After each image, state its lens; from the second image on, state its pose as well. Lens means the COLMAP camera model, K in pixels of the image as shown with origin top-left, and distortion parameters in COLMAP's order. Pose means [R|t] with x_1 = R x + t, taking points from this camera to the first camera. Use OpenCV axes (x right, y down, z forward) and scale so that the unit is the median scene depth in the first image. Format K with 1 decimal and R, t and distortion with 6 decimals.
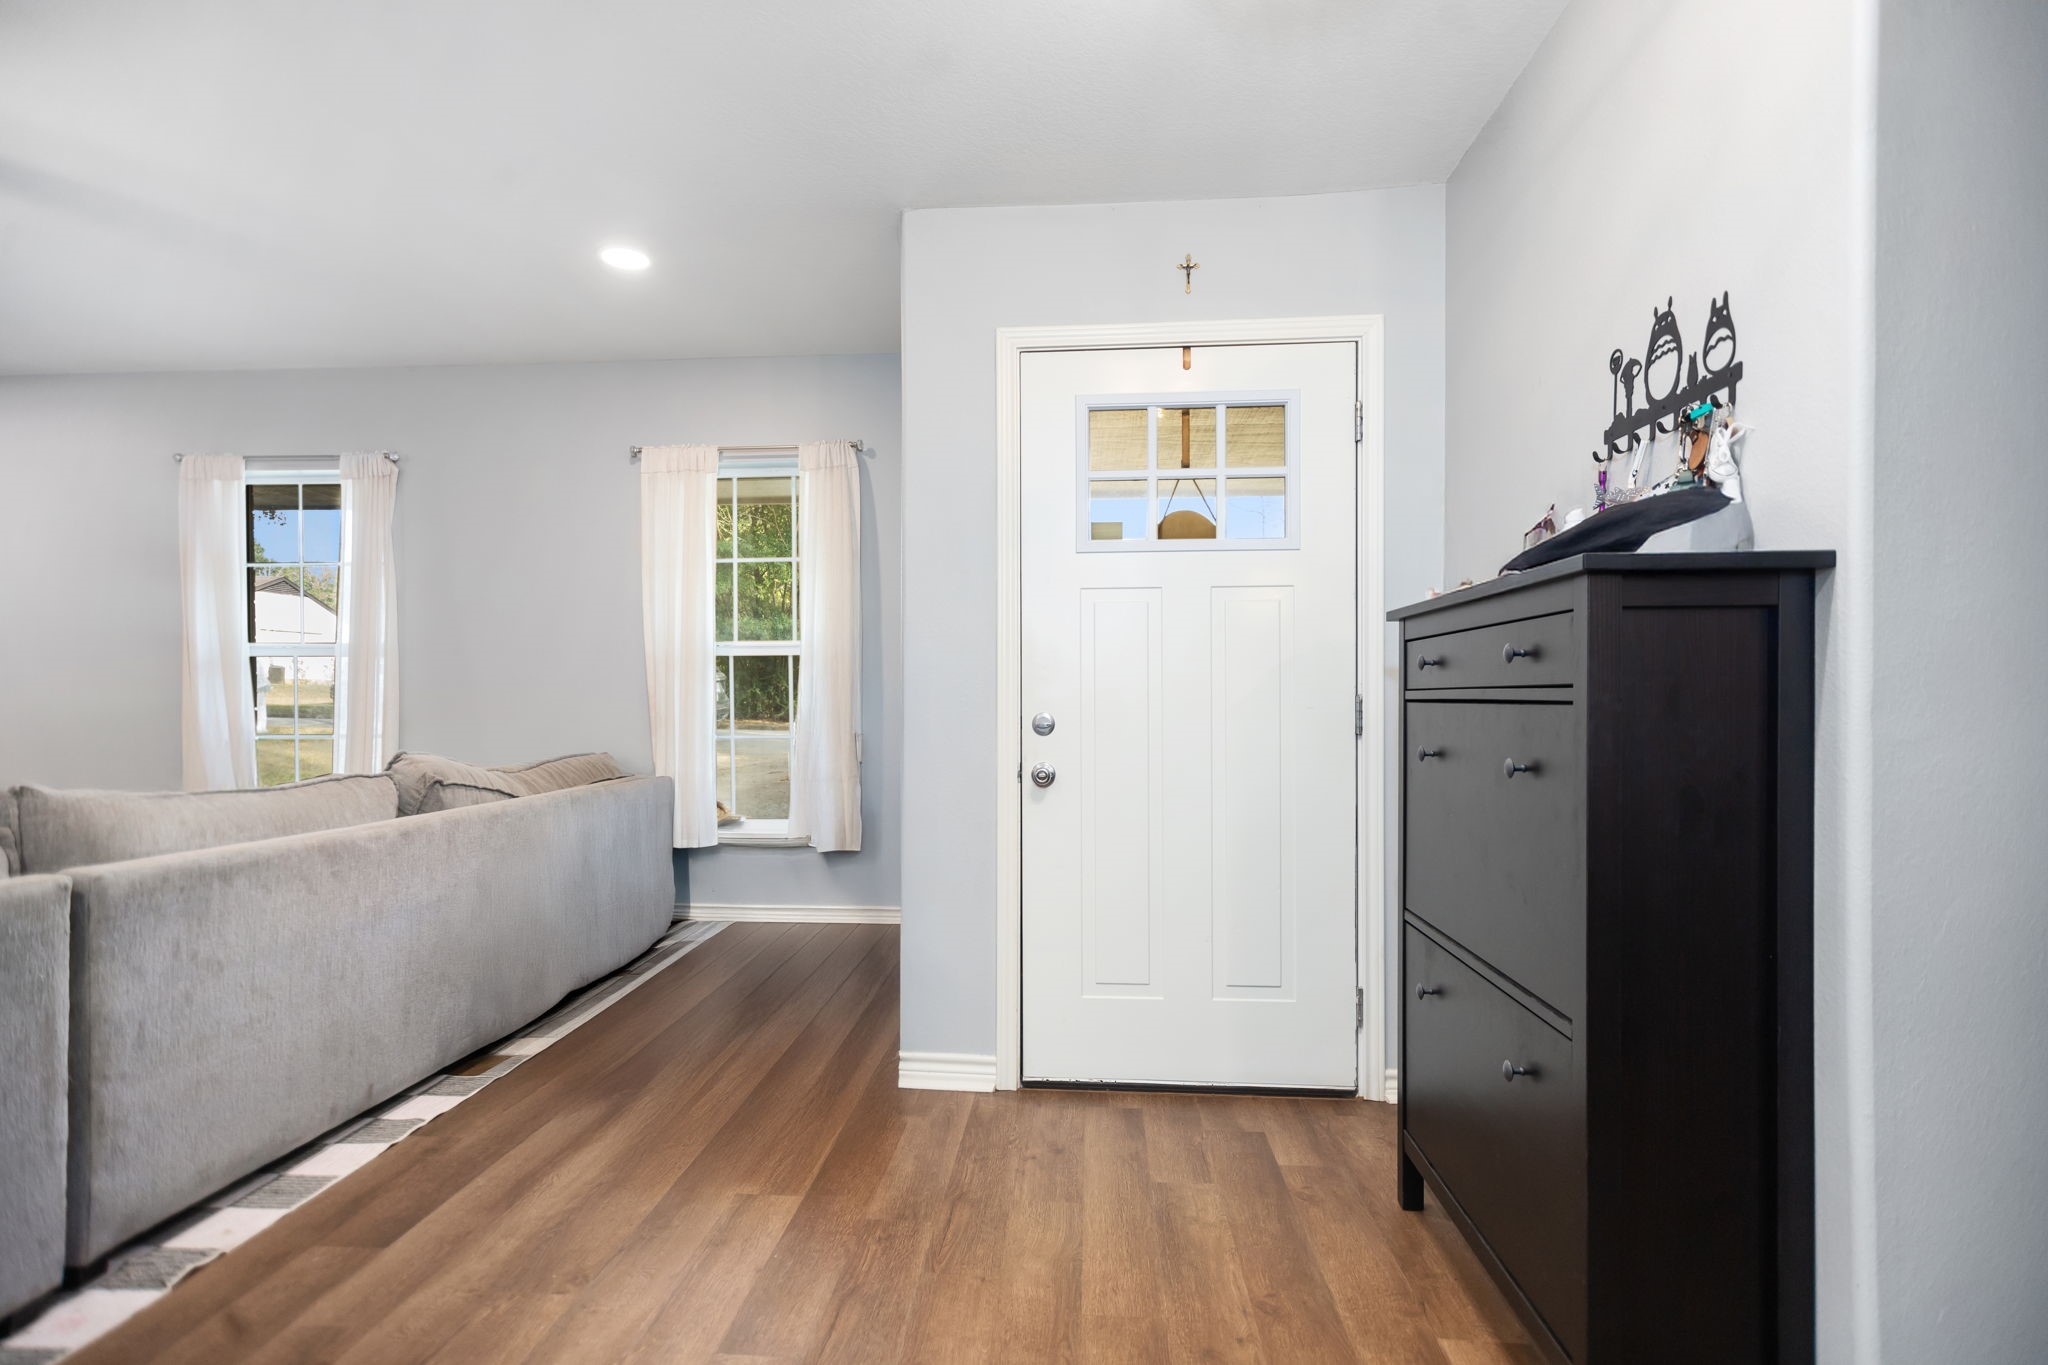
lens RADIAL K [[990.7, 0, 1019.3], [0, 990.7, 716.3], [0, 0, 1]] dist [0.017991, -0.014134]
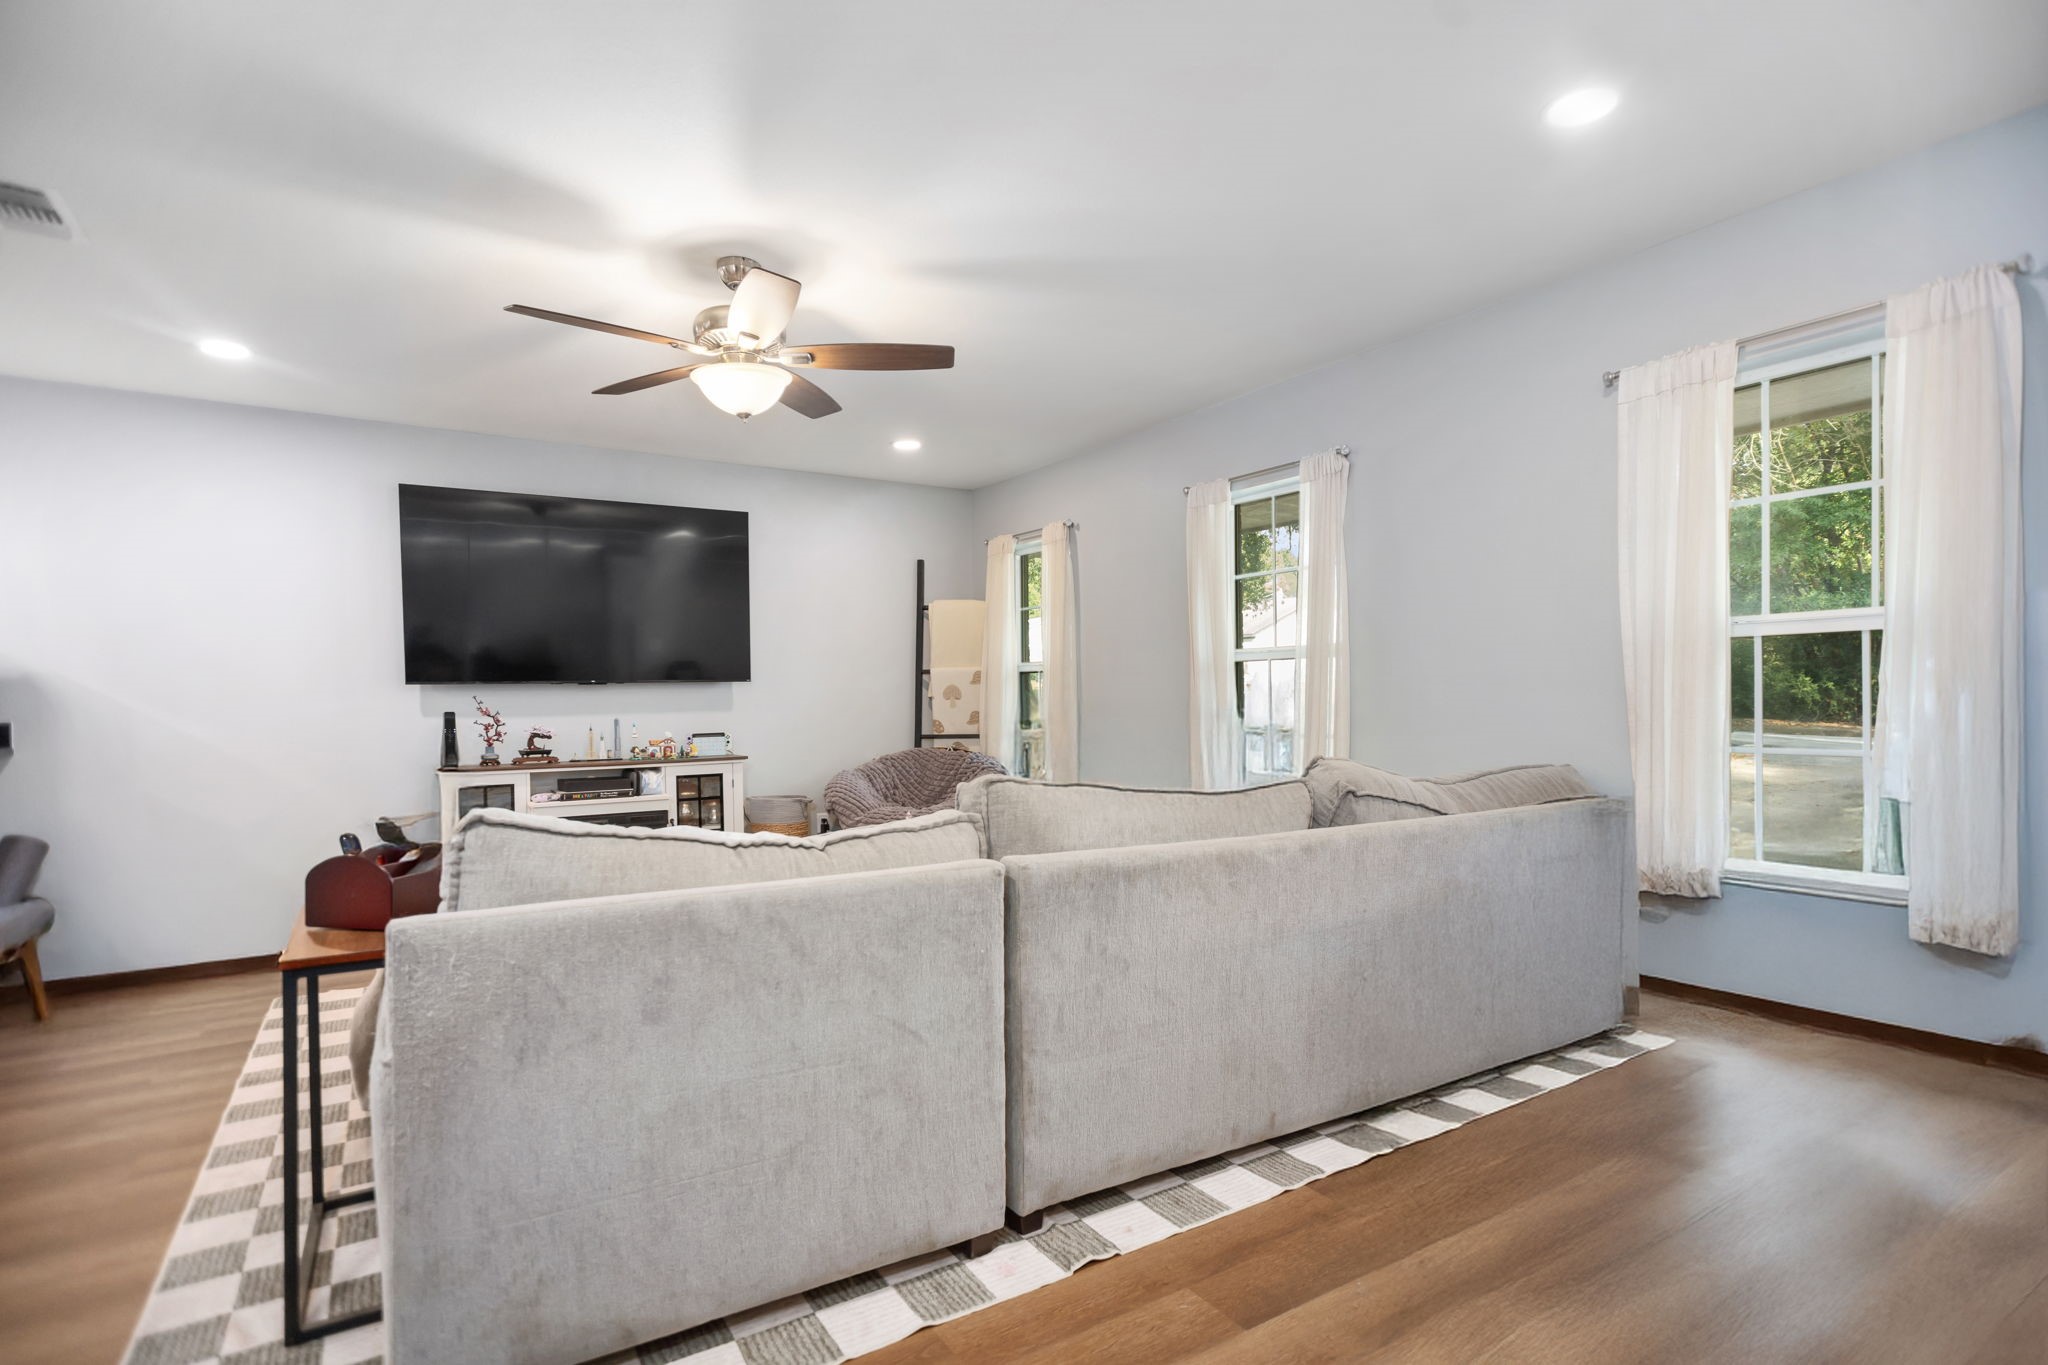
lens RADIAL K [[990.7, 0, 1019.3], [0, 990.7, 716.3], [0, 0, 1]] dist [0.017991, -0.014134]
pose [[0.588051, 0.008813, -0.808775, -0.042916], [-0.007377, 0.999957, 0.005532, -0.006057], [0.808790, 0.002713, 0.588091, 0.269918]]
